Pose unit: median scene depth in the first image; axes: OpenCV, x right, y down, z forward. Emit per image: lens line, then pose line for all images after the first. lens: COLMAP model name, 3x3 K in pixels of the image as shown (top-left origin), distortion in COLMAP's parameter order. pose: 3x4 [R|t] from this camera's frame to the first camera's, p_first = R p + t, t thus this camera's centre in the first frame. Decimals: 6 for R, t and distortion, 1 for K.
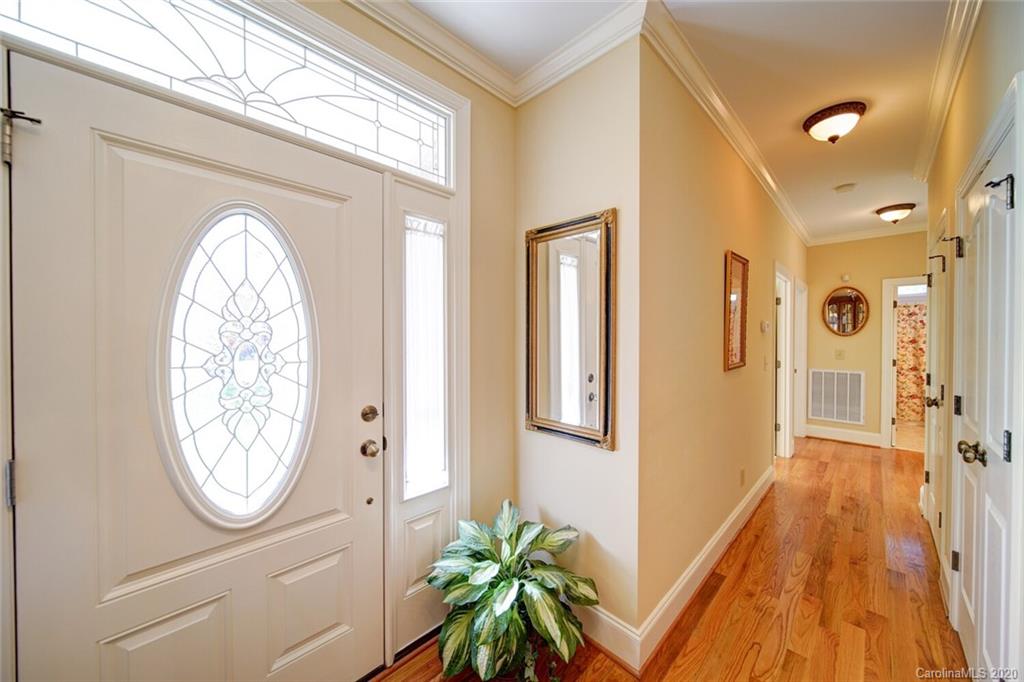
lens RADIAL K [[360.5, 0, 514.6], [0, 360.5, 339.6], [0, 0, 1]] dist [-0.000643, -0.001307]
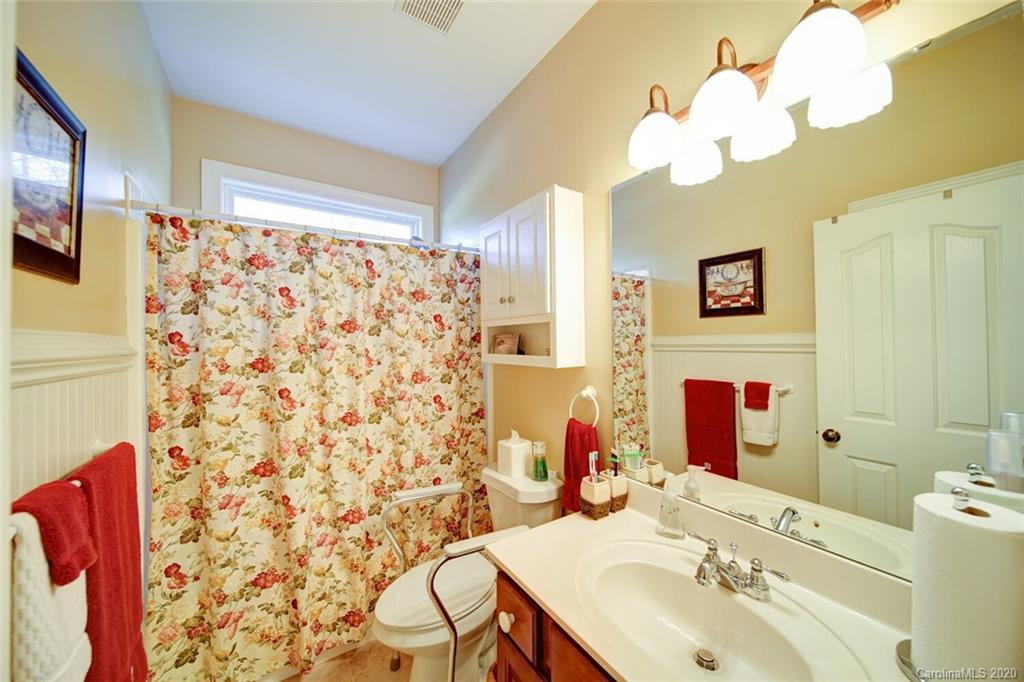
lens RADIAL K [[360.5, 0, 515.8], [0, 360.5, 341.6], [0, 0, 1]] dist [-0.000643, -0.001307]
pose [[0.194918, 0.006247, 0.980800, 0.887251], [0.019107, 0.999766, -0.010165, -0.006164], [-0.980633, 0.020722, 0.194753, 0.765934]]
